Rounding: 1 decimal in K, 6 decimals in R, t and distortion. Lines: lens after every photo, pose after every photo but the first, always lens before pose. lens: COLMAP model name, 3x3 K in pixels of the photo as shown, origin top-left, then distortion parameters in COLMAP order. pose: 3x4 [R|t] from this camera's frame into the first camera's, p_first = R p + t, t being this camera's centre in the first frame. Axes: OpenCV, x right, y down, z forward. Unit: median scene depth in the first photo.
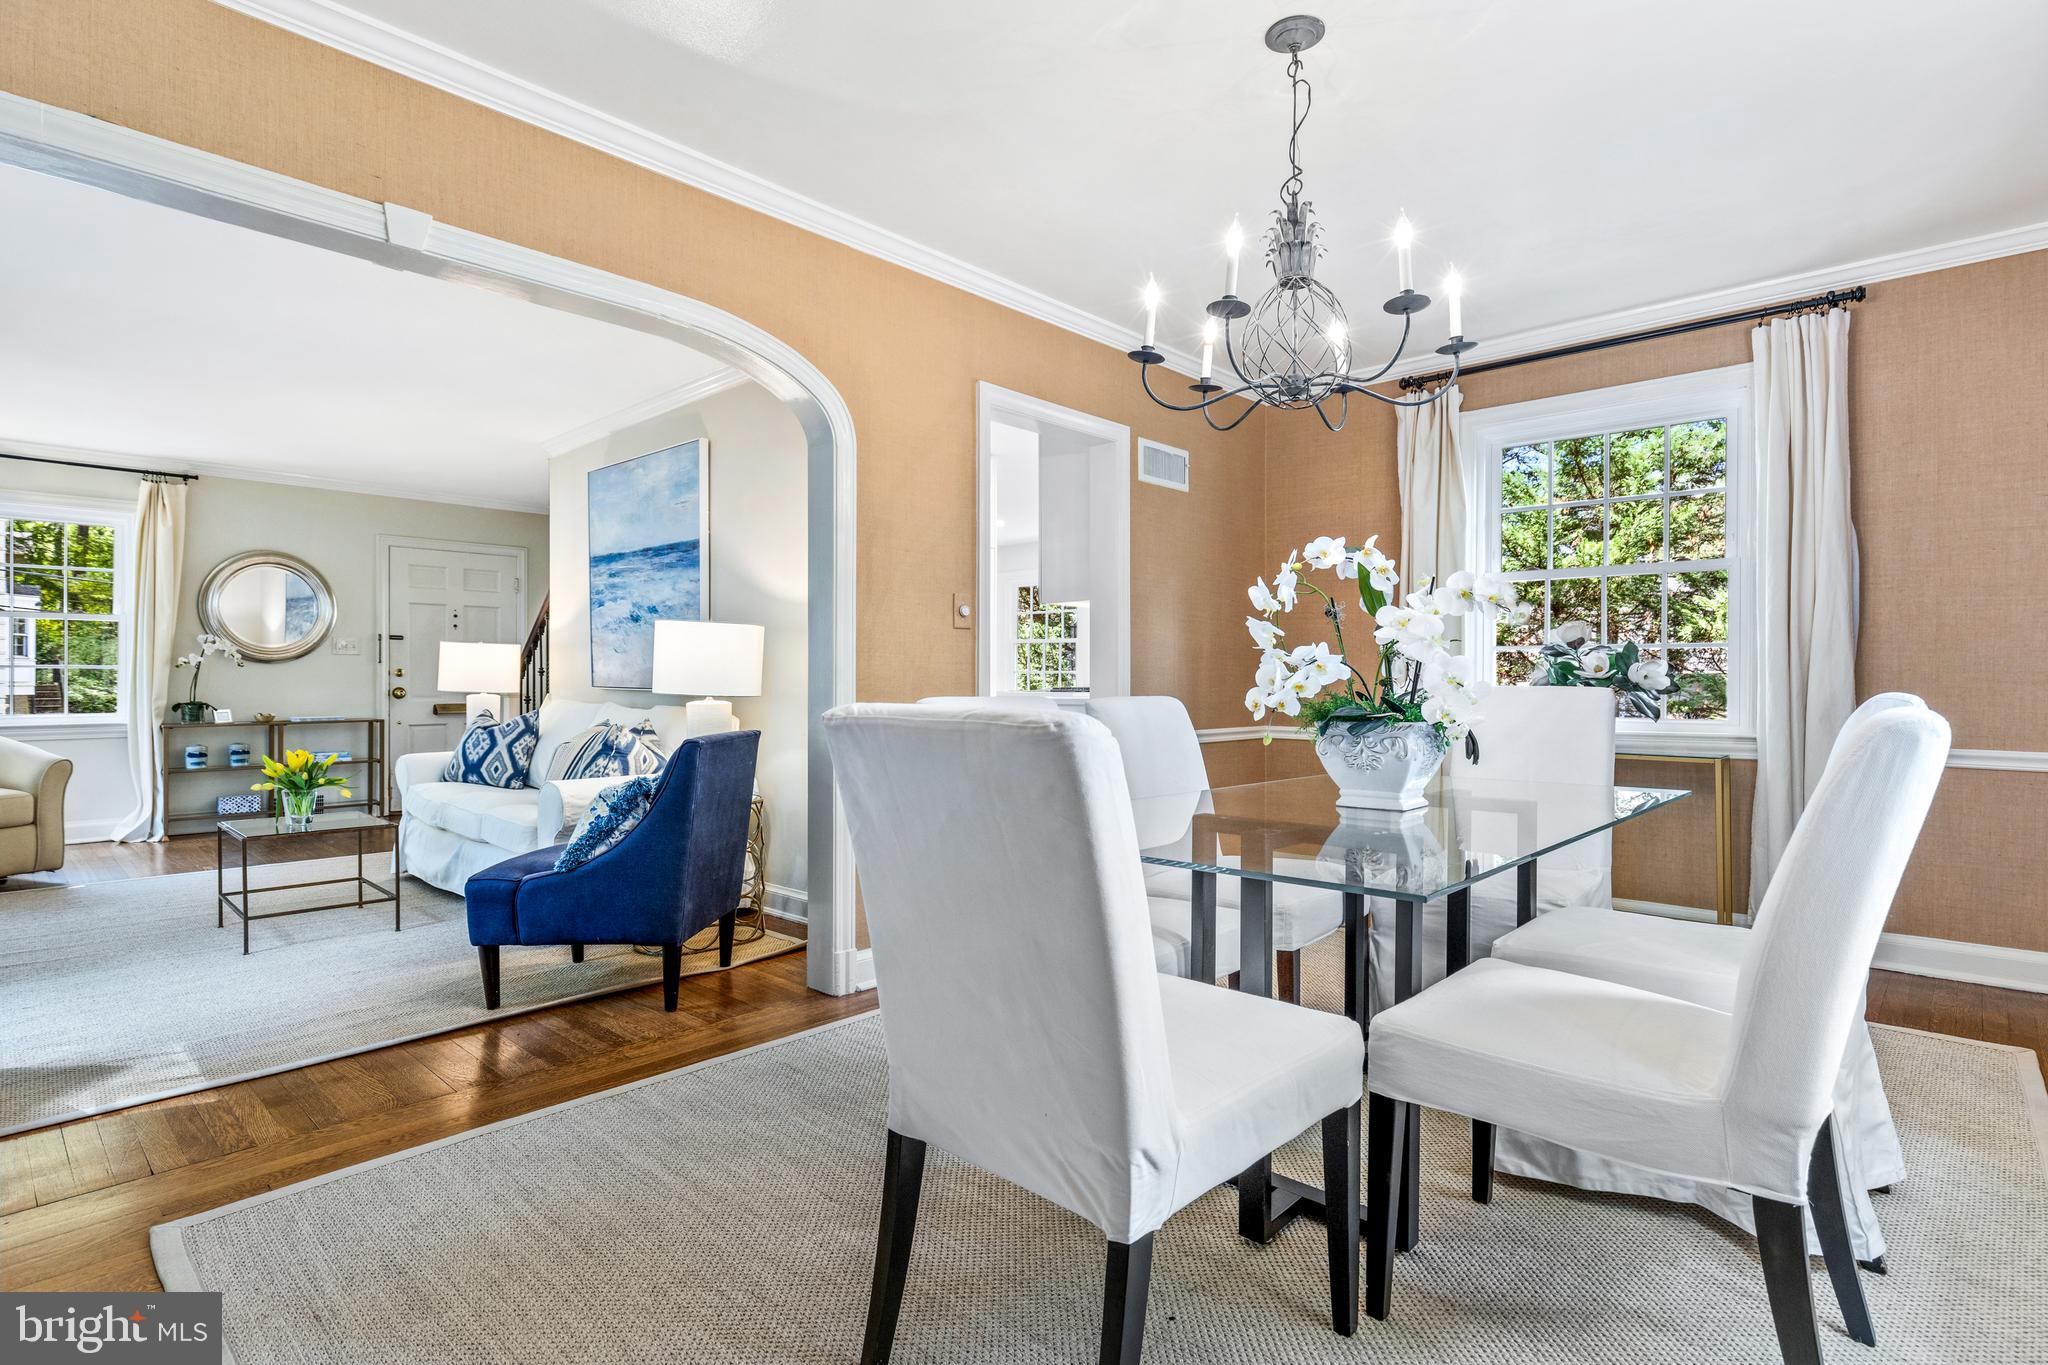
lens RADIAL K [[1015.2, 0, 1024.0], [0, 1015.2, 682.5], [0, 0, 1]] dist [-0.002677, -0.000744]
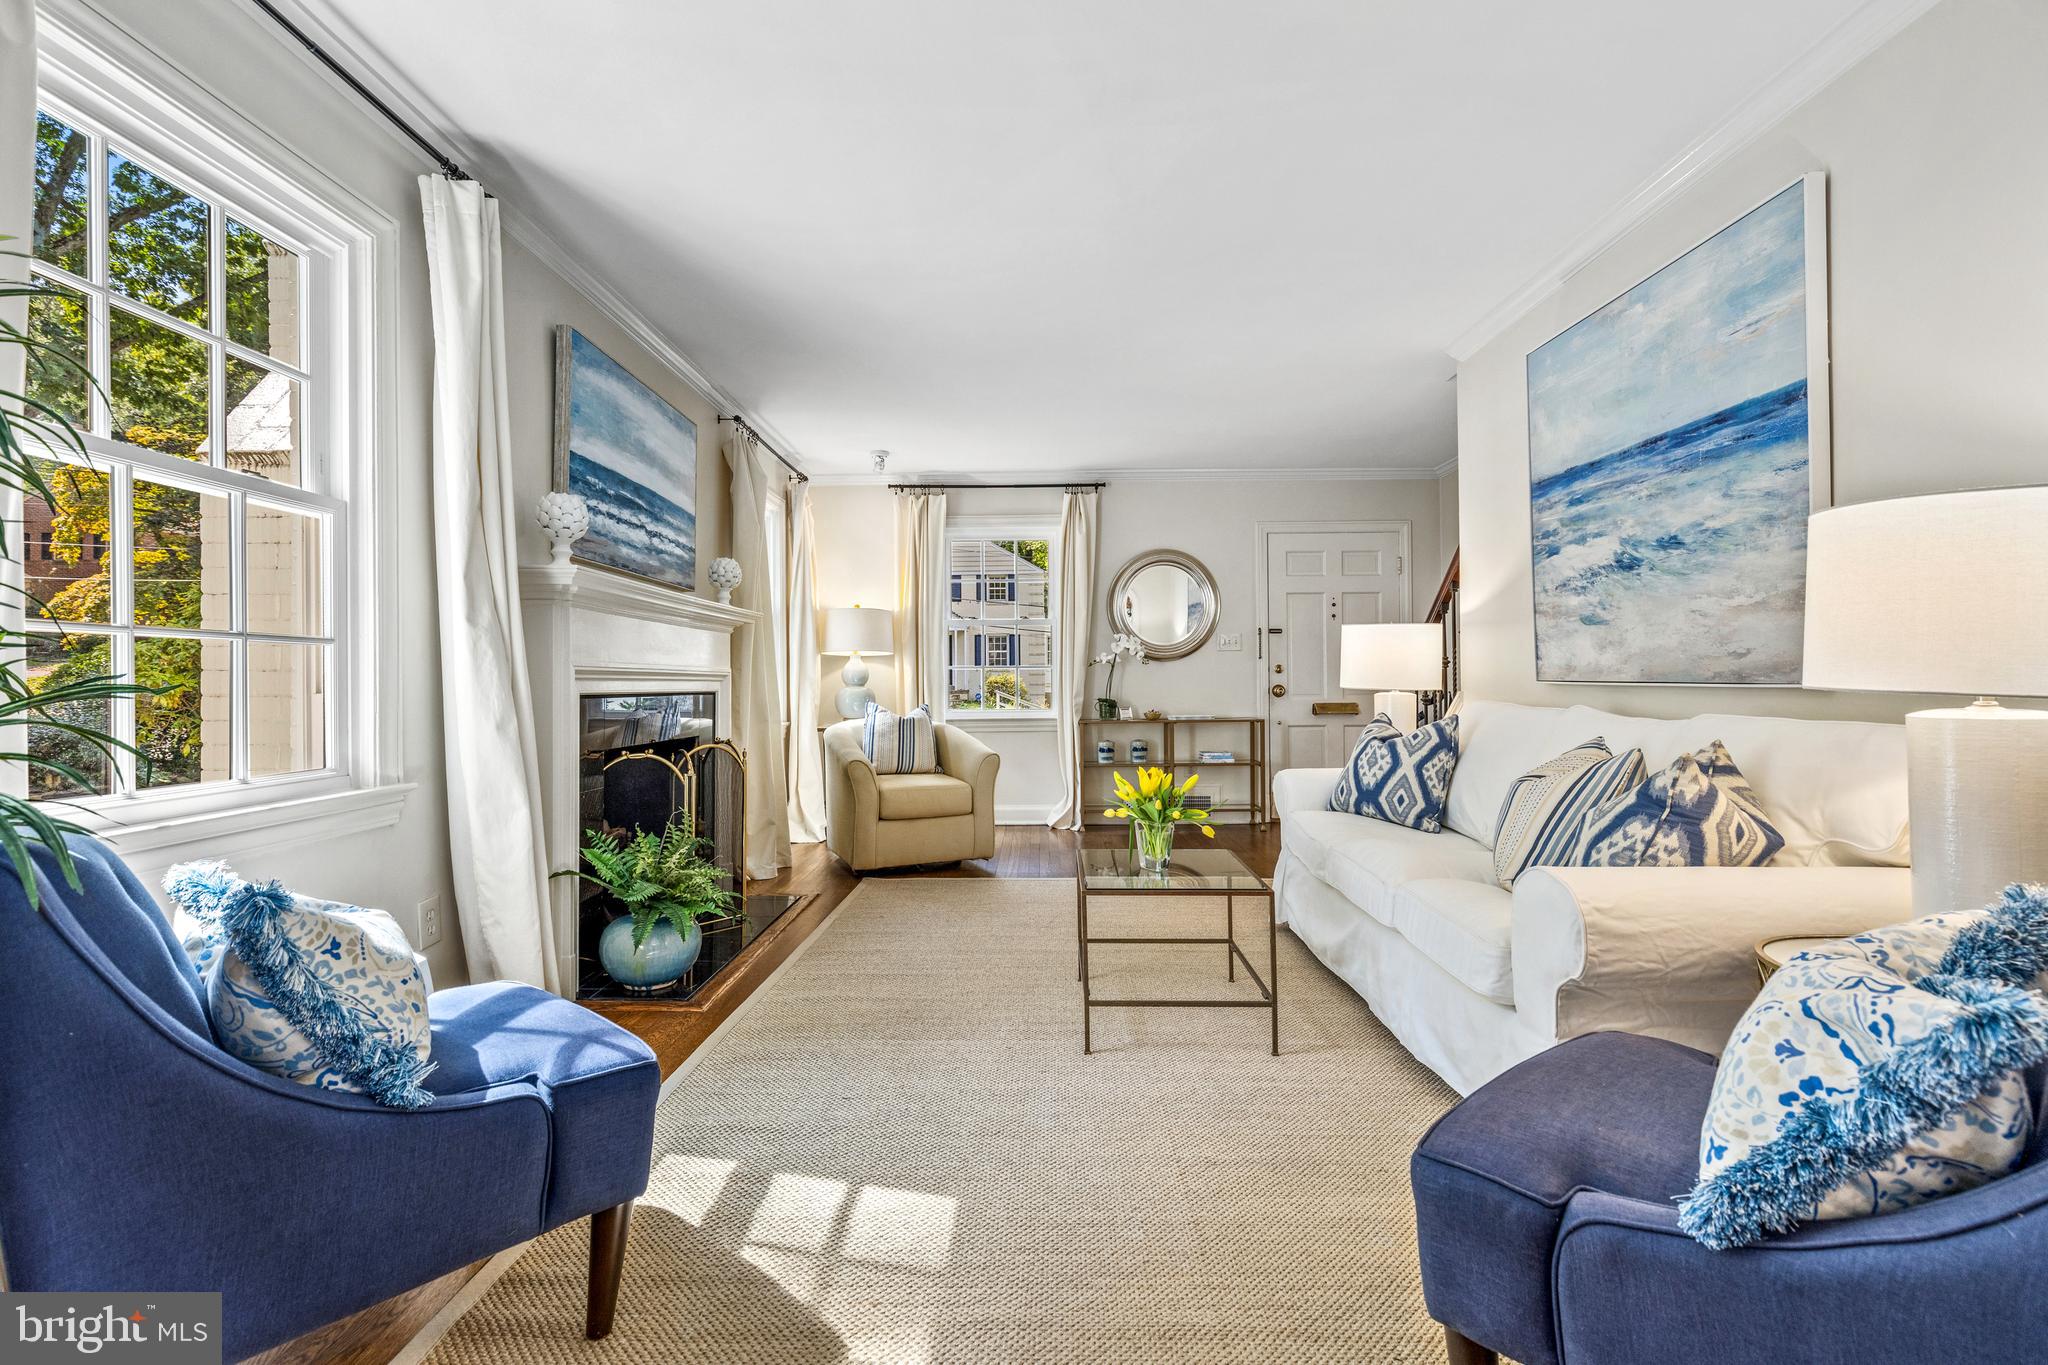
lens RADIAL K [[916.5, 0, 1014.8], [0, 916.5, 678.1], [0, 0, 1]] dist [-0.000609, 0.001331]
pose [[0.670420, -0.010623, -0.741906, -0.223175], [0.007877, 0.999943, -0.007200, 0.004336], [0.741940, -0.001017, 0.670465, 0.370434]]
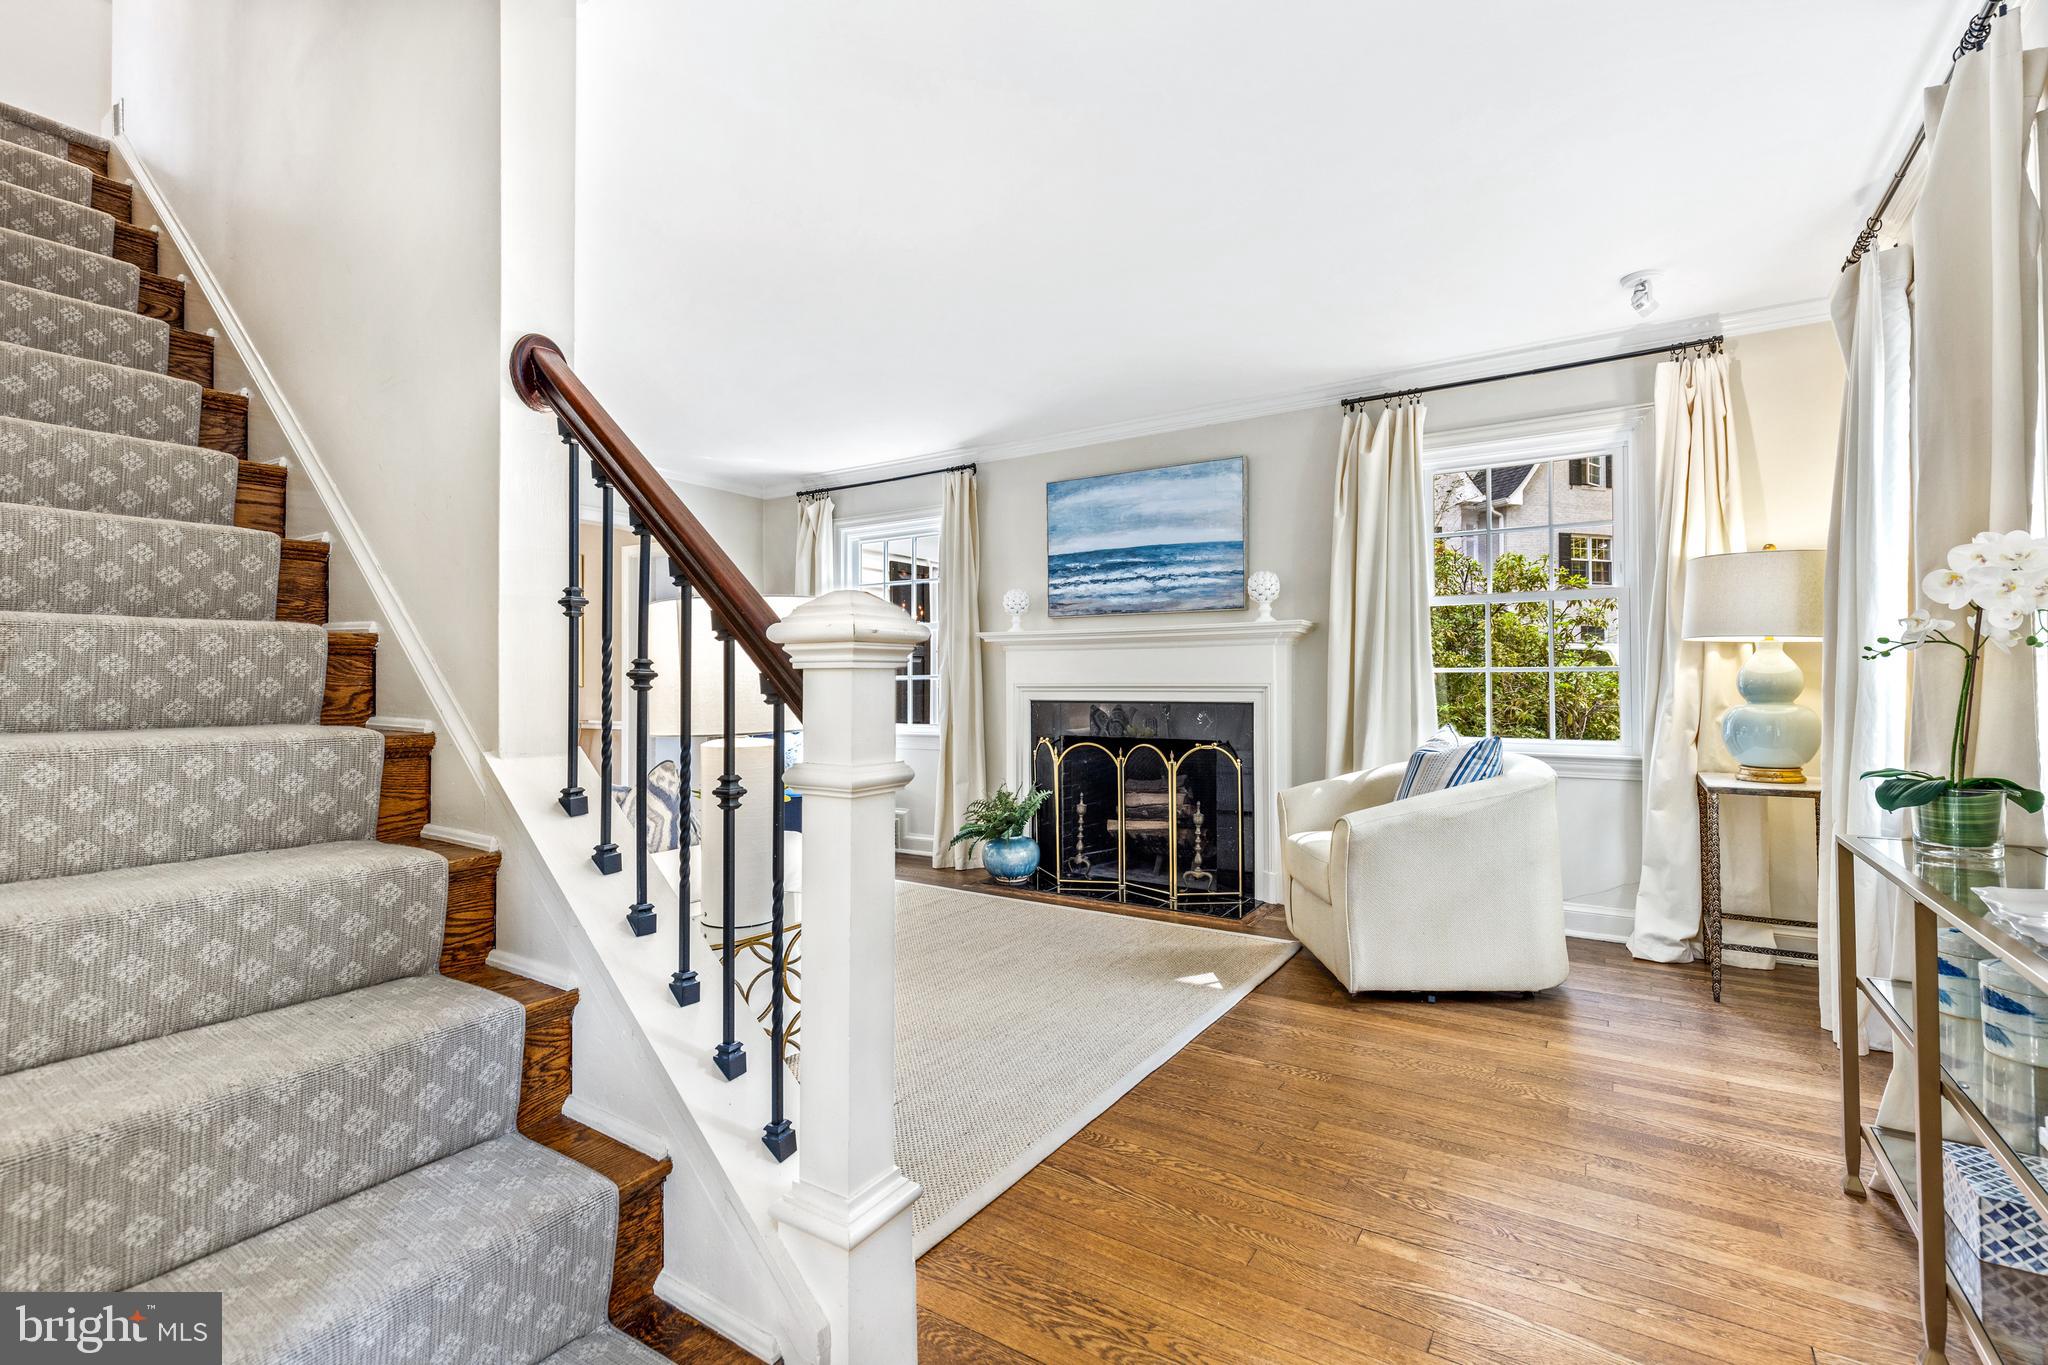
lens RADIAL K [[912.6, 0, 1020.7], [0, 912.6, 662.4], [0, 0, 1]] dist [-0.000134, 0.000190]
pose [[-0.985390, 0.000122, -0.170311, -0.636253], [0.004403, 0.999684, -0.024758, -0.005963], [0.170255, -0.025146, -0.985079, 1.510793]]
